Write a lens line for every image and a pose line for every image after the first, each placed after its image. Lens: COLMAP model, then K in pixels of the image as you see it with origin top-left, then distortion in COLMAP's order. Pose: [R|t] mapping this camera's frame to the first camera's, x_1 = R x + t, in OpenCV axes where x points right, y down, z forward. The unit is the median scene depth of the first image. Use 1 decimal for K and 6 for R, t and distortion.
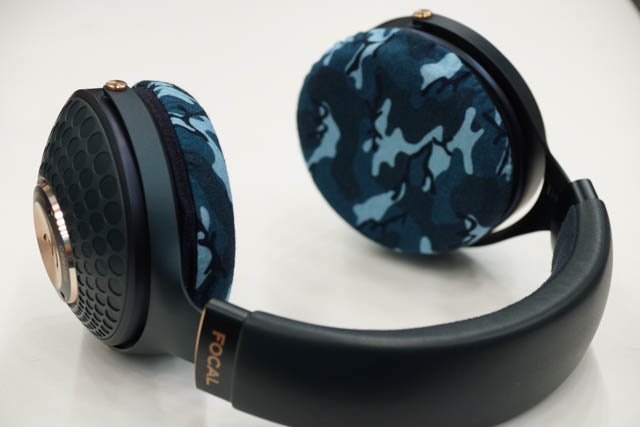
lens RADIAL K [[1937.7, 0, 320.0], [0, 1937.7, 213.5], [0, 0, 1]] dist [0.140068, 0.181146]
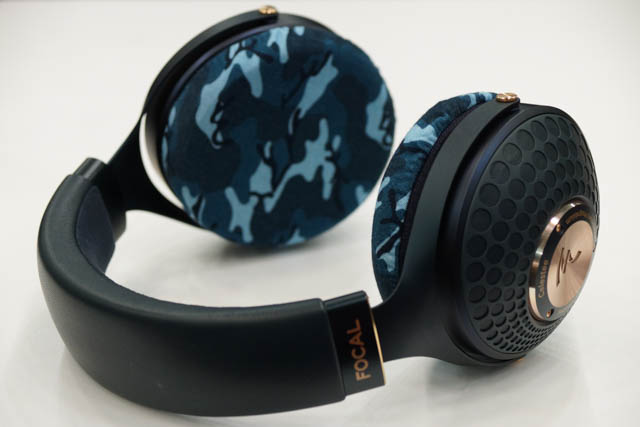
lens RADIAL K [[1937.7, 0, 320.0], [0, 1937.7, 213.5], [0, 0, 1]] dist [0.140068, 0.181146]
pose [[0.031580, 0.378210, -0.925181, 0.936193], [-0.397752, 0.853946, 0.335513, -0.336050], [0.916949, 0.357397, 0.177401, 0.805359]]
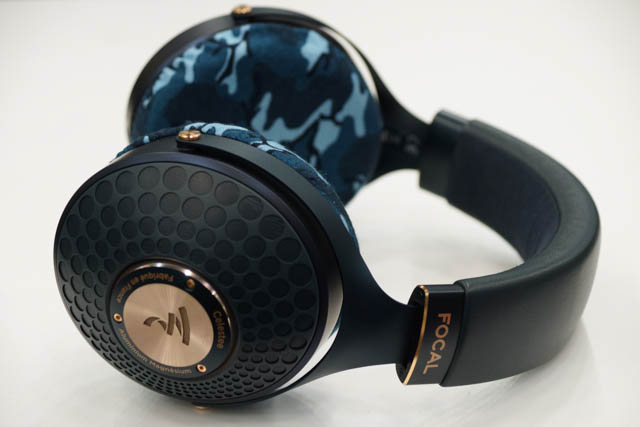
lens RADIAL K [[1937.7, 0, 320.0], [0, 1937.7, 213.5], [0, 0, 1]] dist [0.140068, 0.181146]
pose [[0.664873, -0.312759, 0.678325, -0.661899], [0.329737, 0.937739, 0.109171, -0.103082], [-0.670237, 0.151084, 0.726606, 0.261885]]
